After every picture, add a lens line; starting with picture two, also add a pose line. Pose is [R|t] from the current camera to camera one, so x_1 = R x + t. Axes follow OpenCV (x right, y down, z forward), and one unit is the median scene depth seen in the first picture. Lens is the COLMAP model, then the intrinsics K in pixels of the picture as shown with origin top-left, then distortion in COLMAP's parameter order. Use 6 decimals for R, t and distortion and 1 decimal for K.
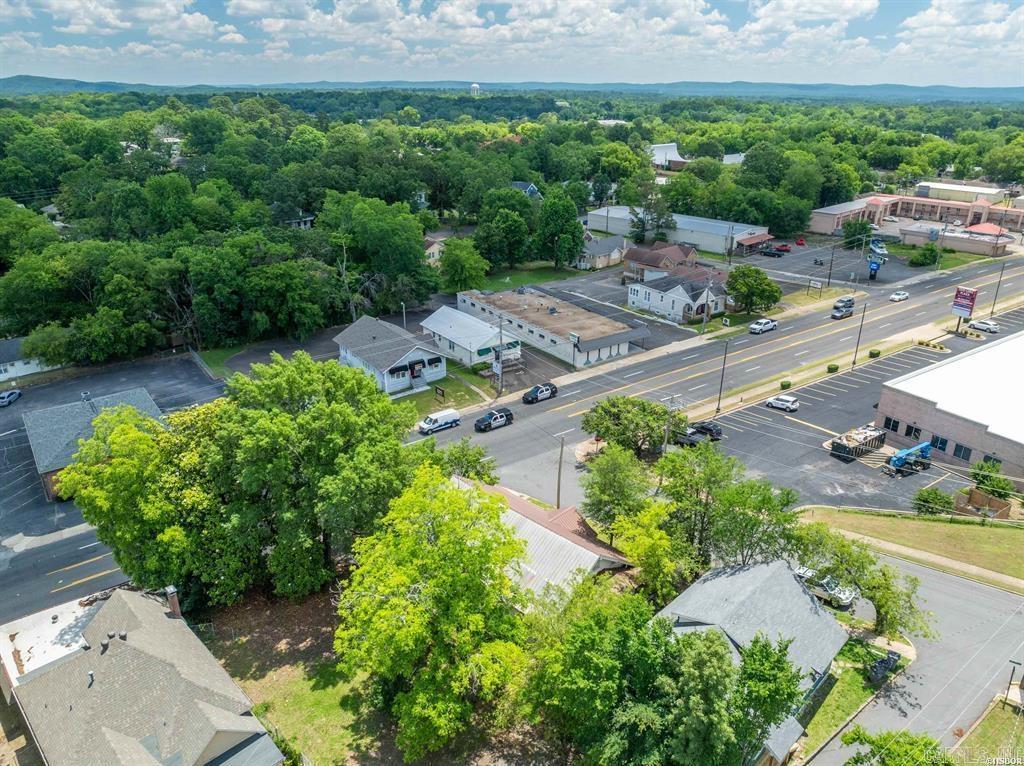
lens RADIAL K [[715.8, 0, 513.3], [0, 715.8, 385.1], [0, 0, 1]] dist [-0.041936, 0.002465]
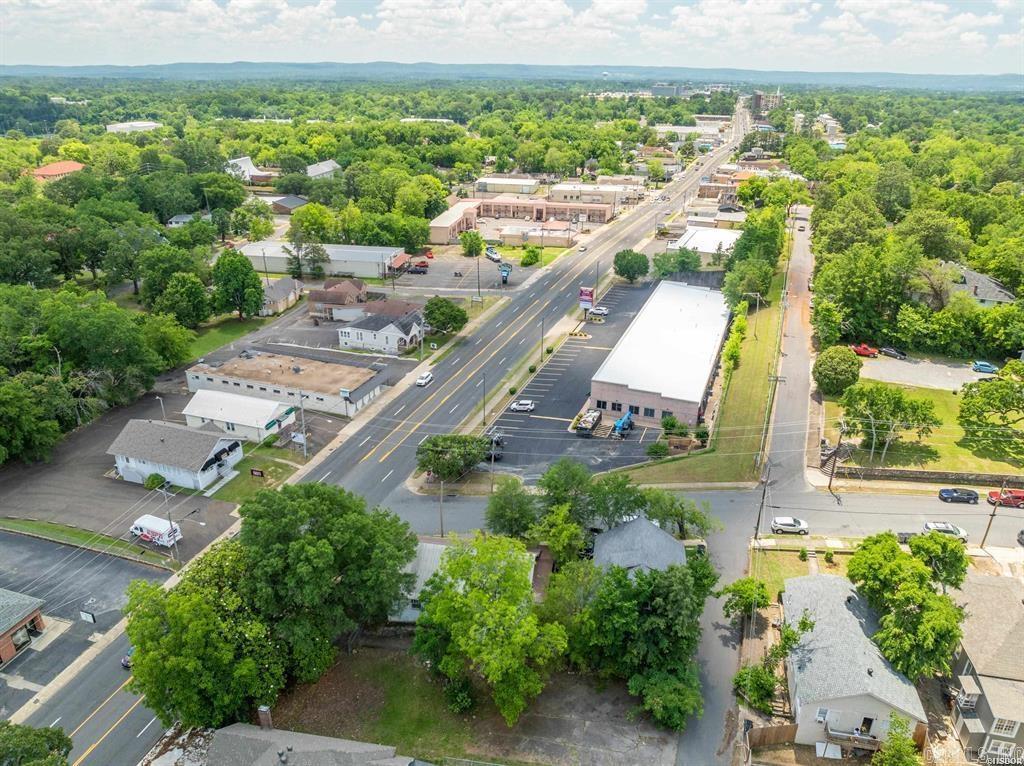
lens RADIAL K [[715.8, 0, 513.3], [0, 715.8, 385.1], [0, 0, 1]] dist [-0.041936, 0.002465]
pose [[0.811139, -0.236928, 0.534713, -0.256510], [0.223636, 0.970439, 0.090748, -0.101631], [-0.540407, 0.045972, 0.840147, -0.101944]]
